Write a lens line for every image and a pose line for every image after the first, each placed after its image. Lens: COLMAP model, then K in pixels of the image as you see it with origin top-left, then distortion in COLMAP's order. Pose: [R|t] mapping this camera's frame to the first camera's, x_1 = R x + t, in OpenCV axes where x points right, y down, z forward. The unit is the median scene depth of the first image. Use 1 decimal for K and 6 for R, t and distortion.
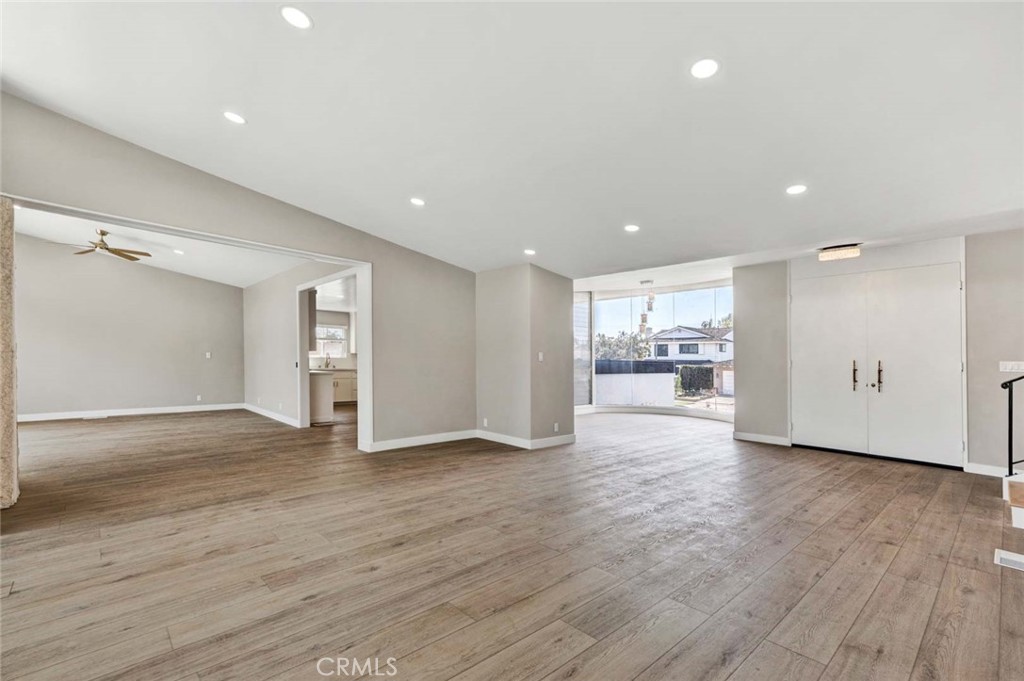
lens RADIAL K [[440.2, 0, 517.0], [0, 440.2, 361.0], [0, 0, 1]] dist [-0.001396, -0.000224]
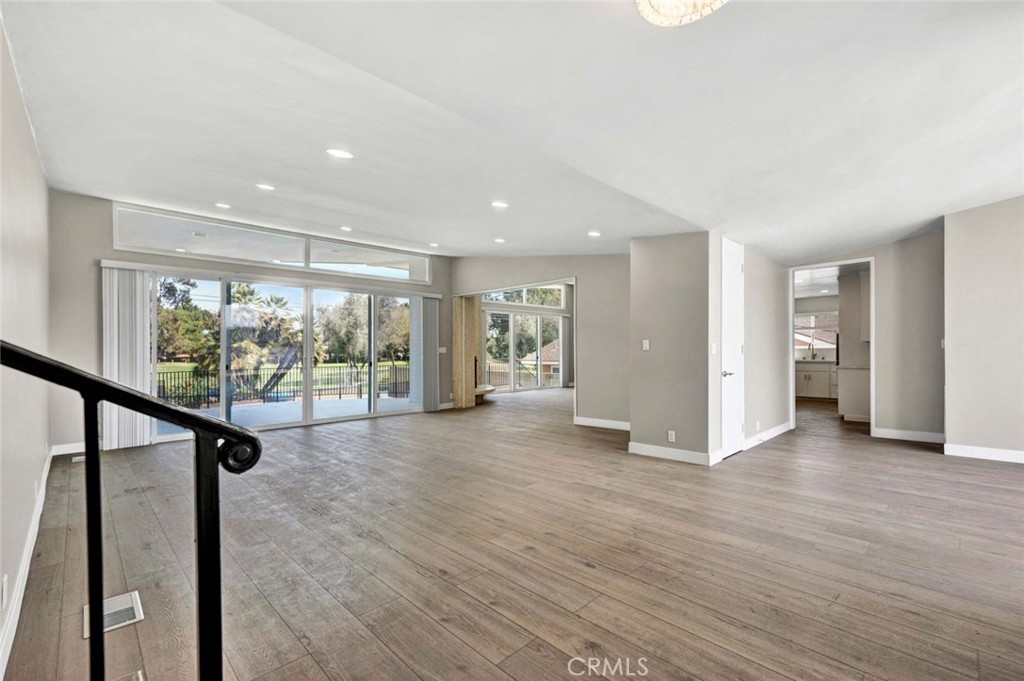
lens RADIAL K [[440.2, 0, 517.0], [0, 440.2, 361.0], [0, 0, 1]] dist [-0.001396, -0.000224]
pose [[0.069902, 0.005659, -0.997538, 0.997942], [0.006891, 0.999957, 0.006156, 0.021389], [0.997530, -0.007305, 0.069860, 0.845332]]
